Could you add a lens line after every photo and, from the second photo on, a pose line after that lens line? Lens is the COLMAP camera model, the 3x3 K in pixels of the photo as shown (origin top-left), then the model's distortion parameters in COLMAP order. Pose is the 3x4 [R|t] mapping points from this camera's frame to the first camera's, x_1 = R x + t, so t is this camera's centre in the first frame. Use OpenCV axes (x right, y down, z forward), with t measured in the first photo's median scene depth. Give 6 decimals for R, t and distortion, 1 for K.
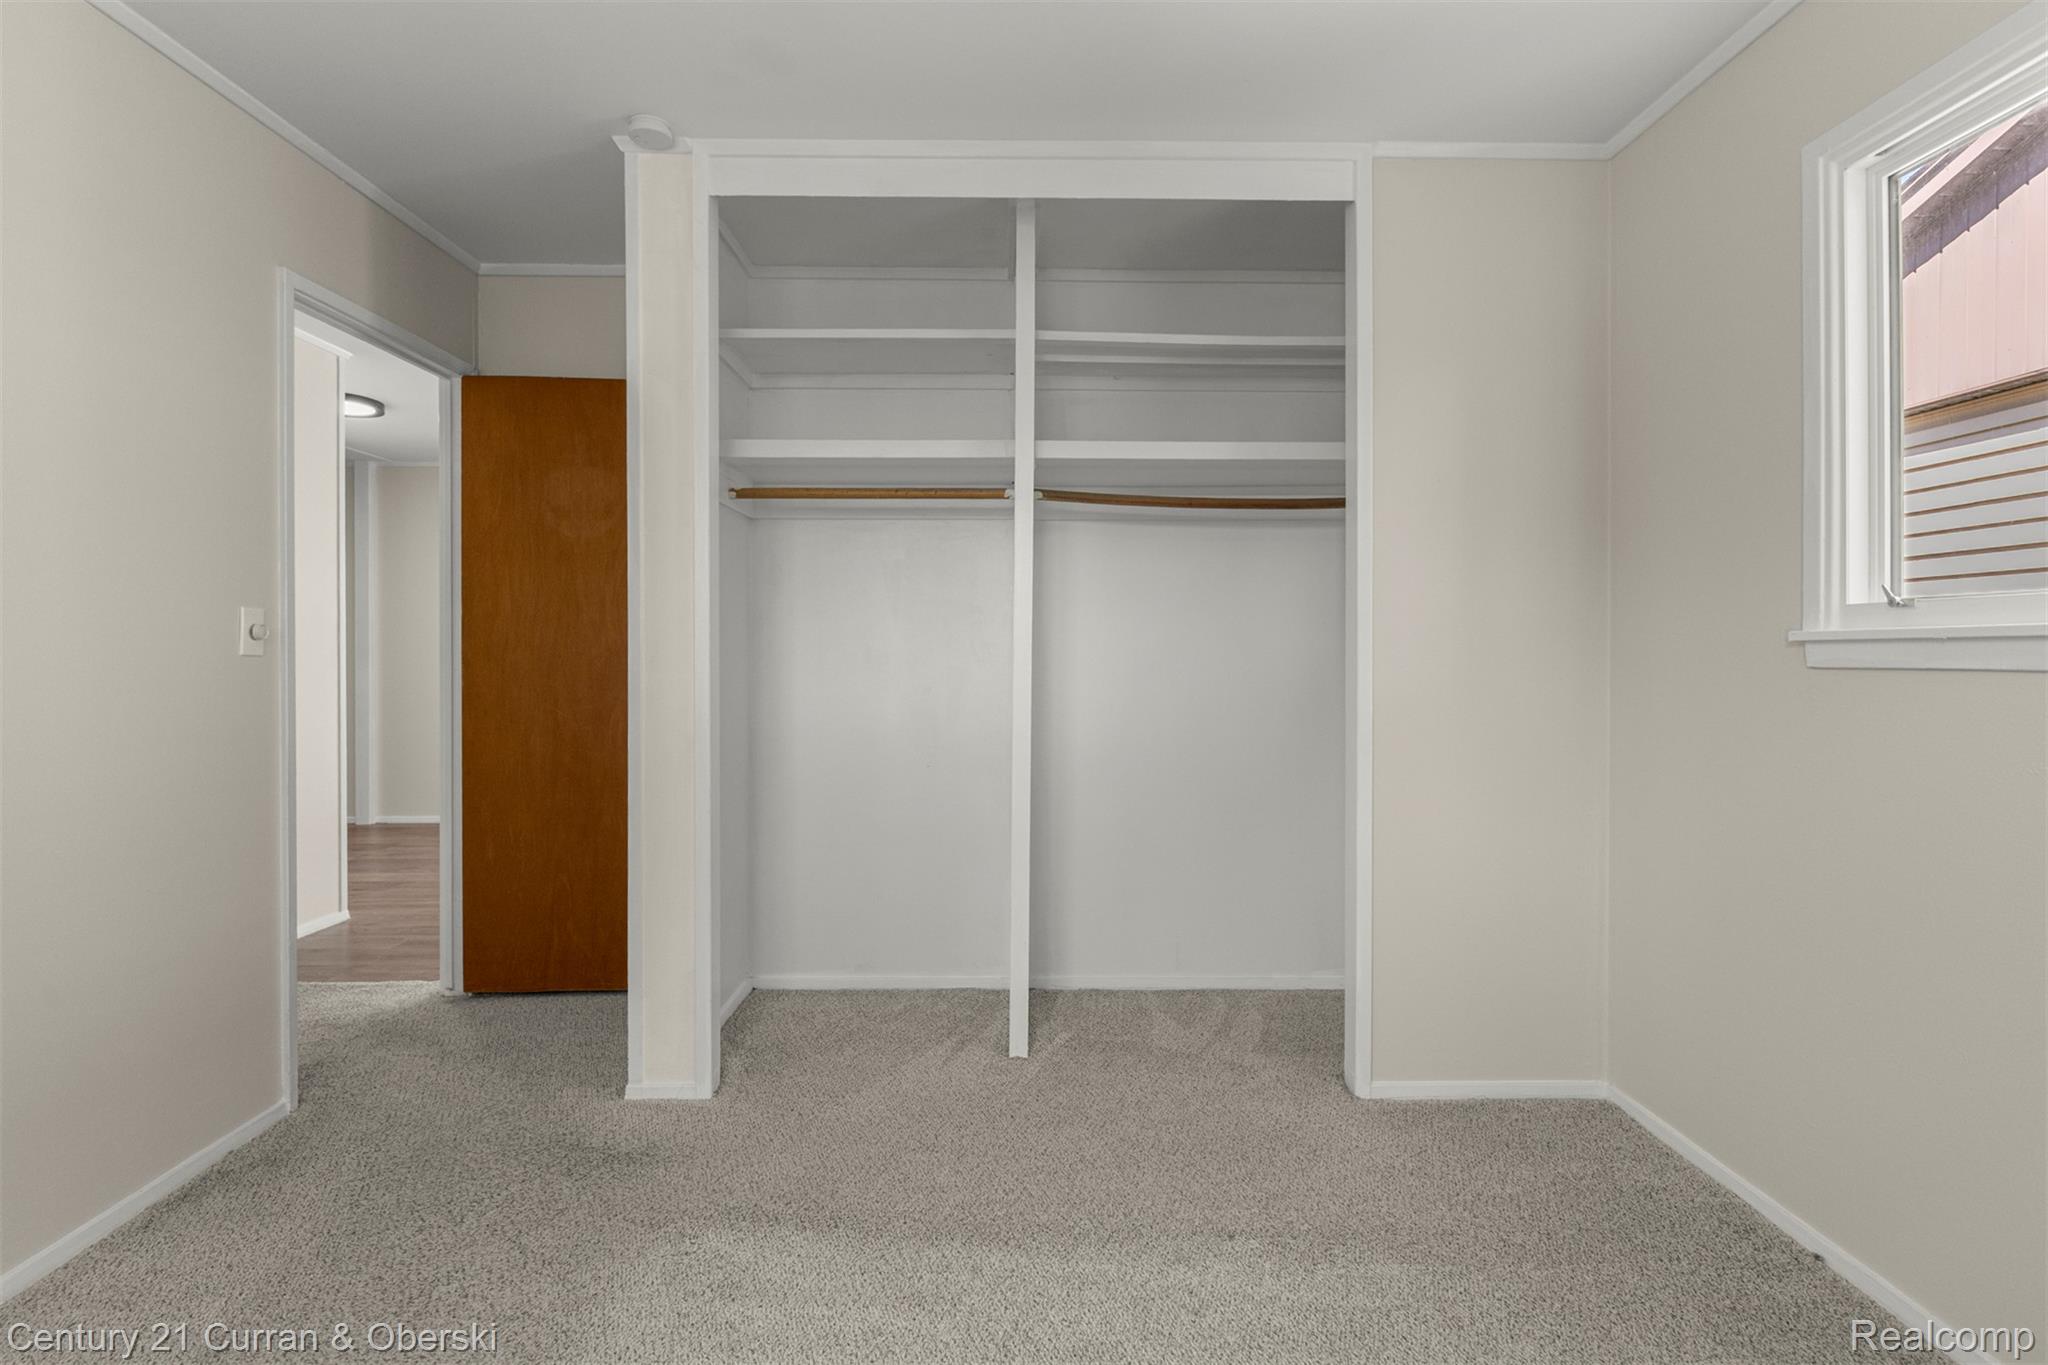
lens RADIAL K [[981.6, 0, 1026.8], [0, 981.6, 661.6], [0, 0, 1]] dist [-0.002993, -0.001334]
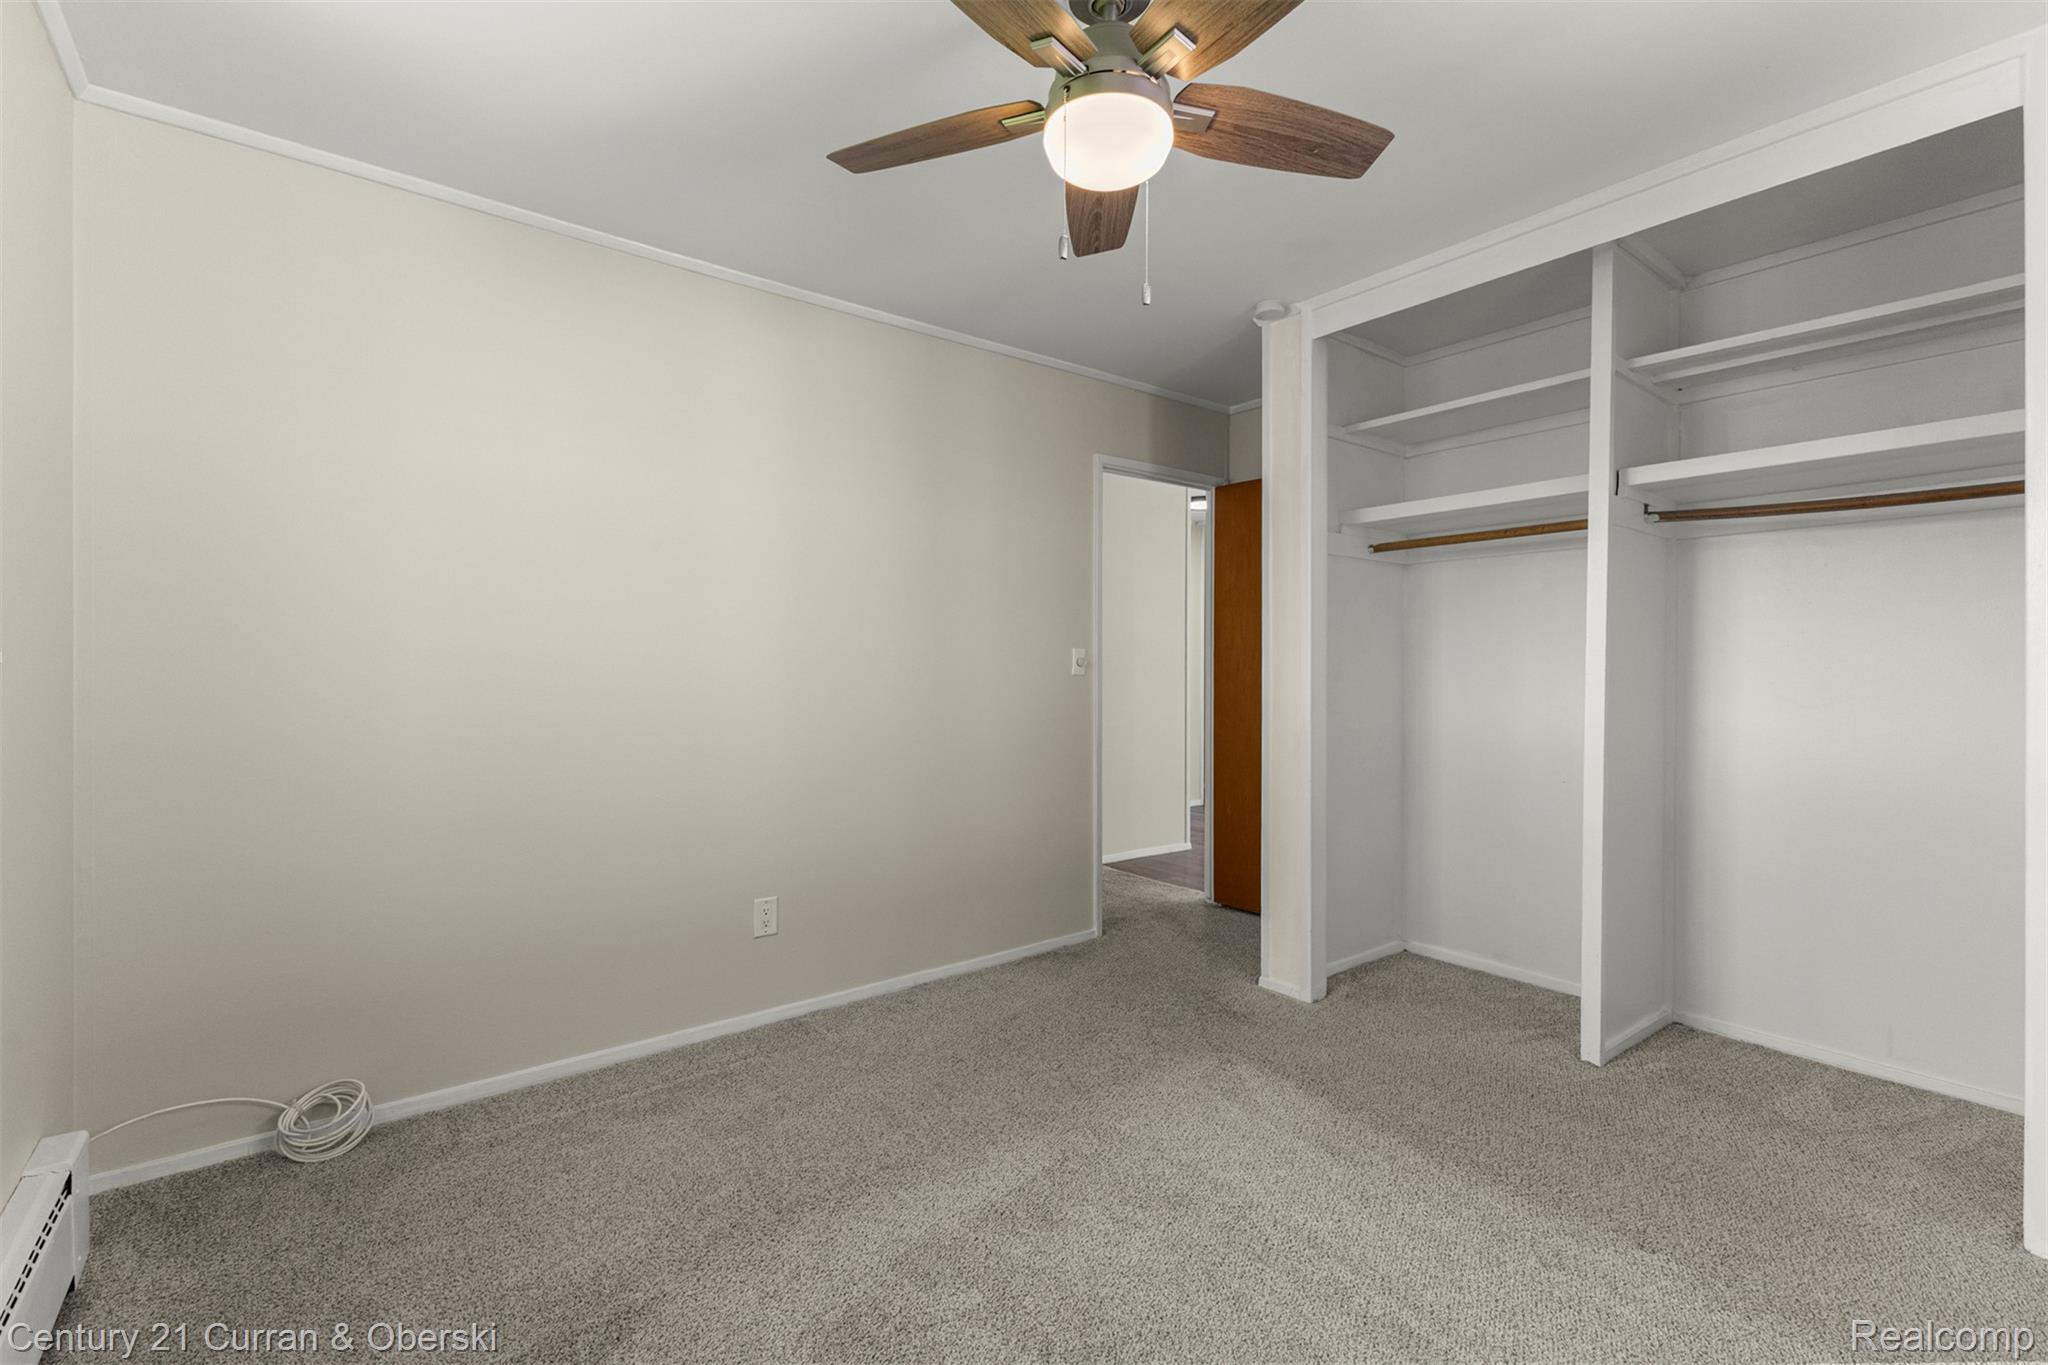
lens RADIAL K [[889.3, 0, 1018.0], [0, 889.3, 682.9], [0, 0, 1]] dist [0.009481, -0.002016]
pose [[0.602206, 0.012136, -0.798249, 0.388753], [-0.010305, 0.999919, 0.007428, -0.002577], [0.798274, 0.003753, 0.602282, -0.064259]]
